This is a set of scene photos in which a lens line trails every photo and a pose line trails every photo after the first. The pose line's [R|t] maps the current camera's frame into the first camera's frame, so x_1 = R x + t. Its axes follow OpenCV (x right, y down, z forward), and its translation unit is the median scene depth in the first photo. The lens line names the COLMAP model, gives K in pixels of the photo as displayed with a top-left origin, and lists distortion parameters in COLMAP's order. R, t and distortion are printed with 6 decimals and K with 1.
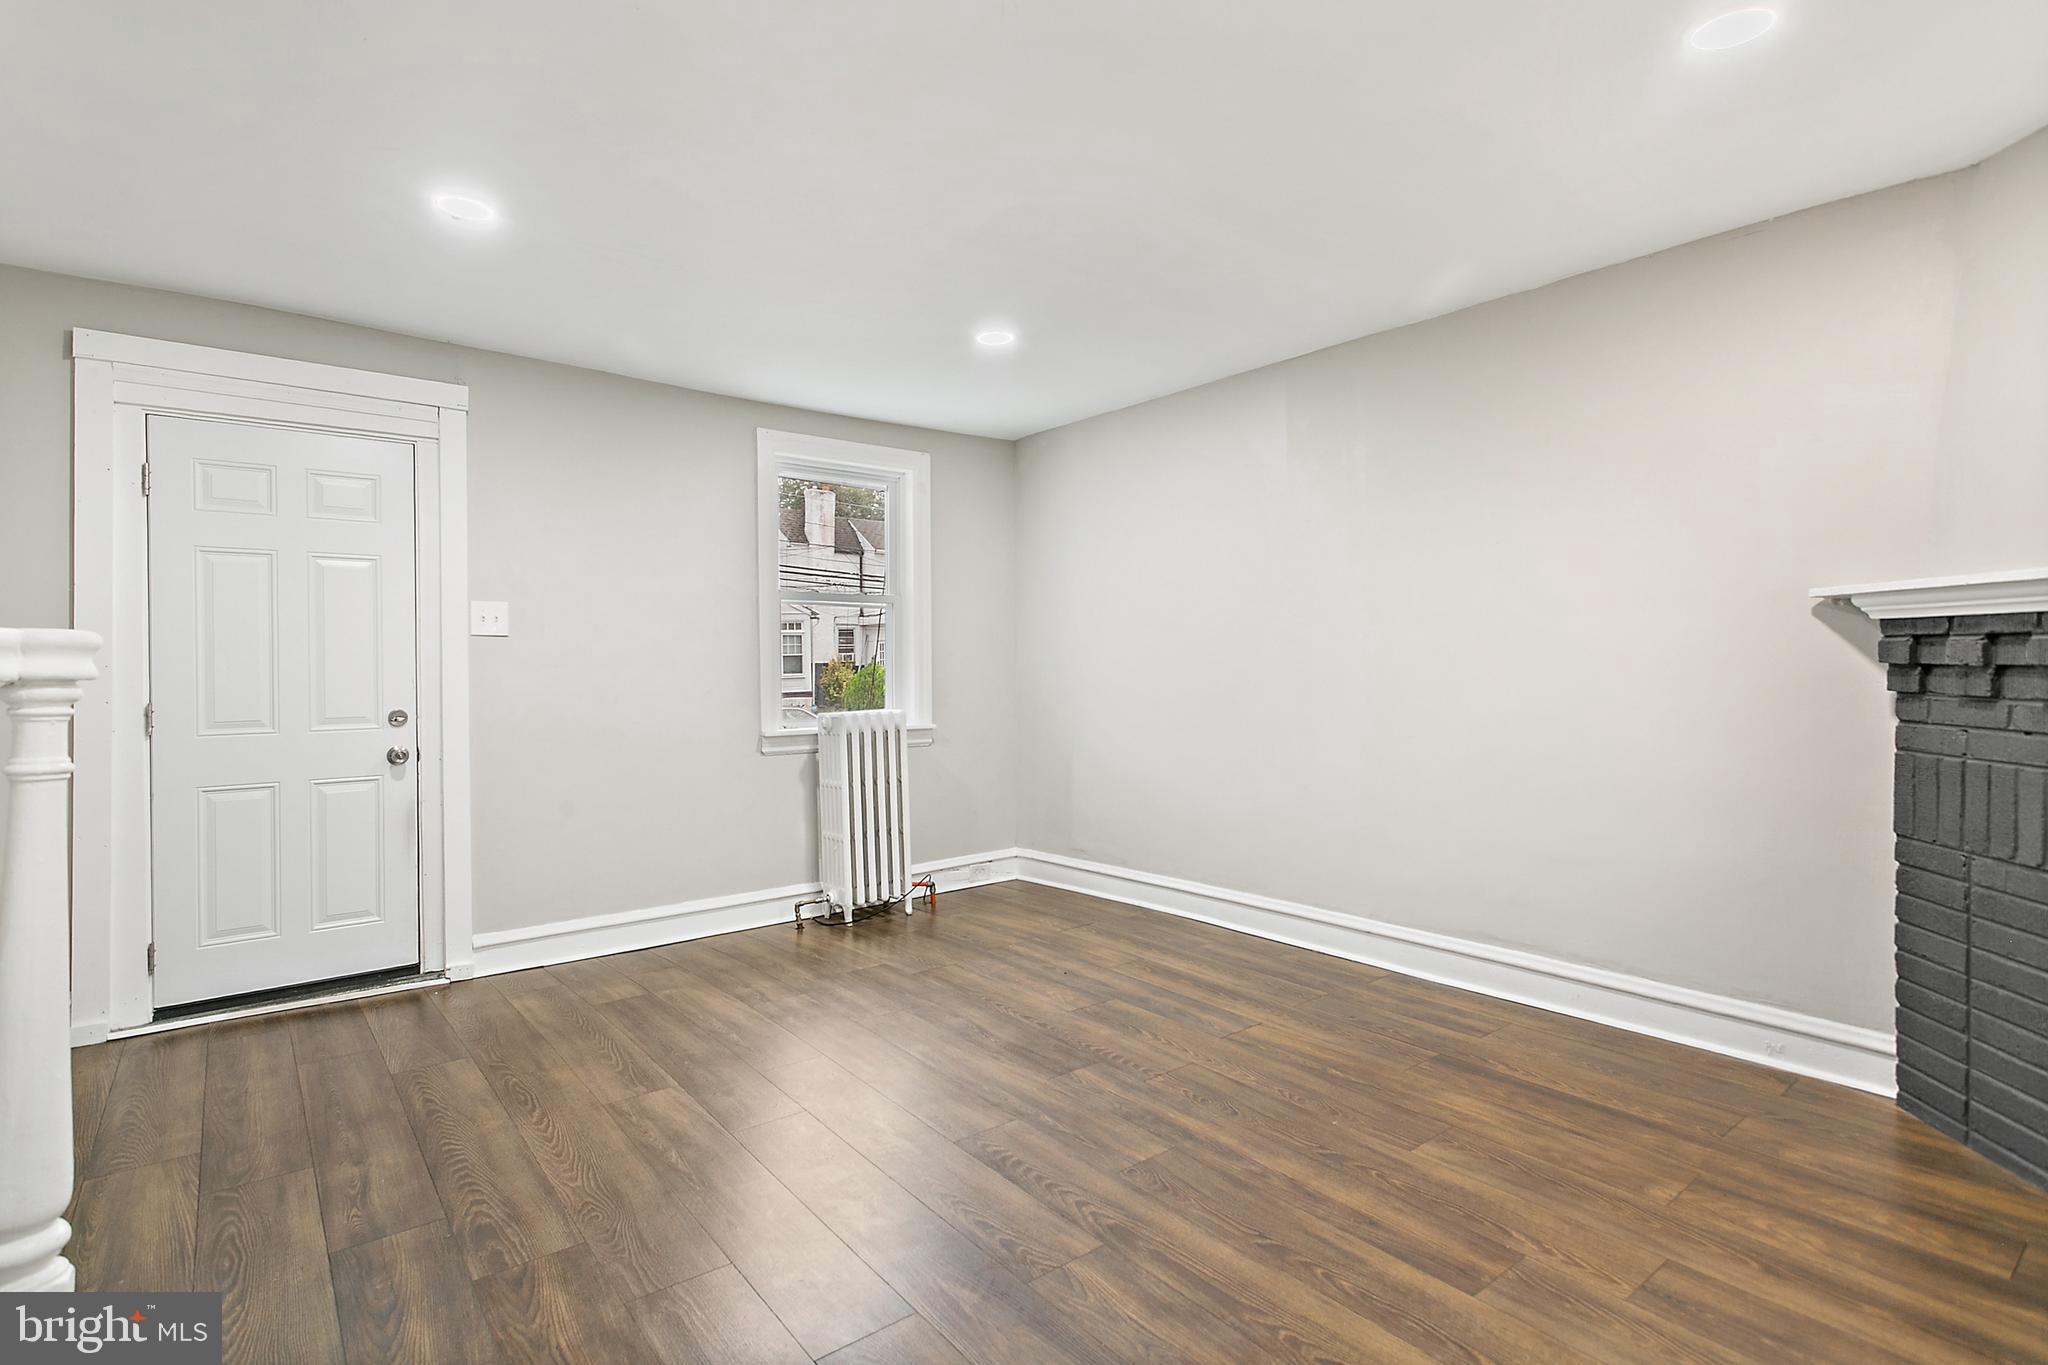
lens RADIAL K [[993.7, 0, 1016.2], [0, 993.7, 678.4], [0, 0, 1]] dist [0.012195, 0.000087]
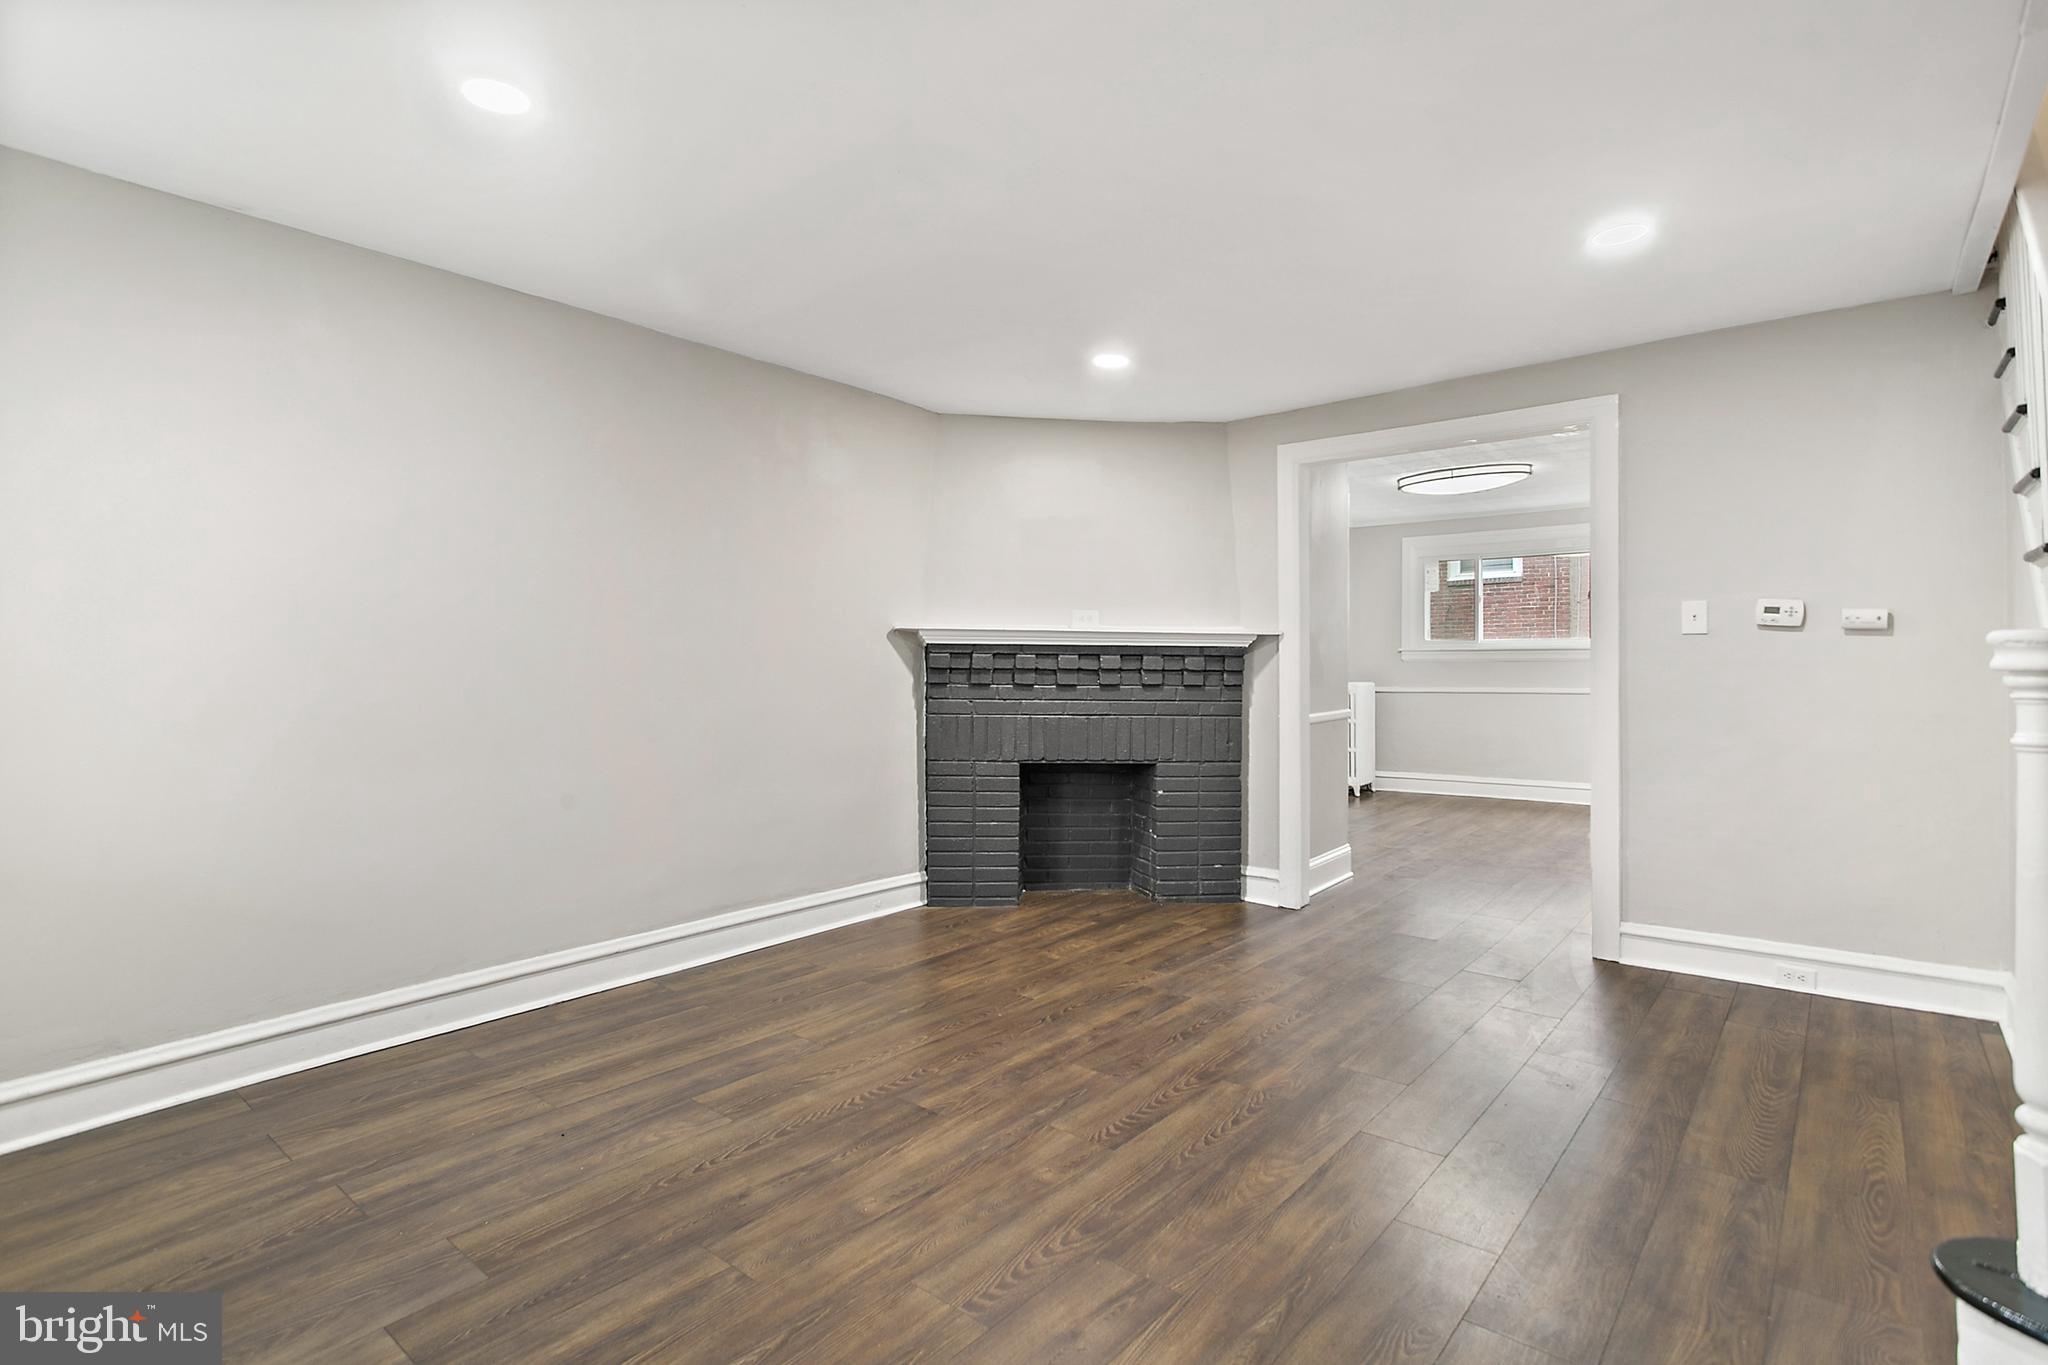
lens RADIAL K [[993.7, 0, 1016.2], [0, 993.7, 678.4], [0, 0, 1]] dist [0.012195, 0.000087]
pose [[-0.199625, -0.005415, 0.979857, -0.902291], [0.015666, 0.999839, 0.008717, -0.007432], [-0.979747, 0.017091, -0.199508, 1.152995]]
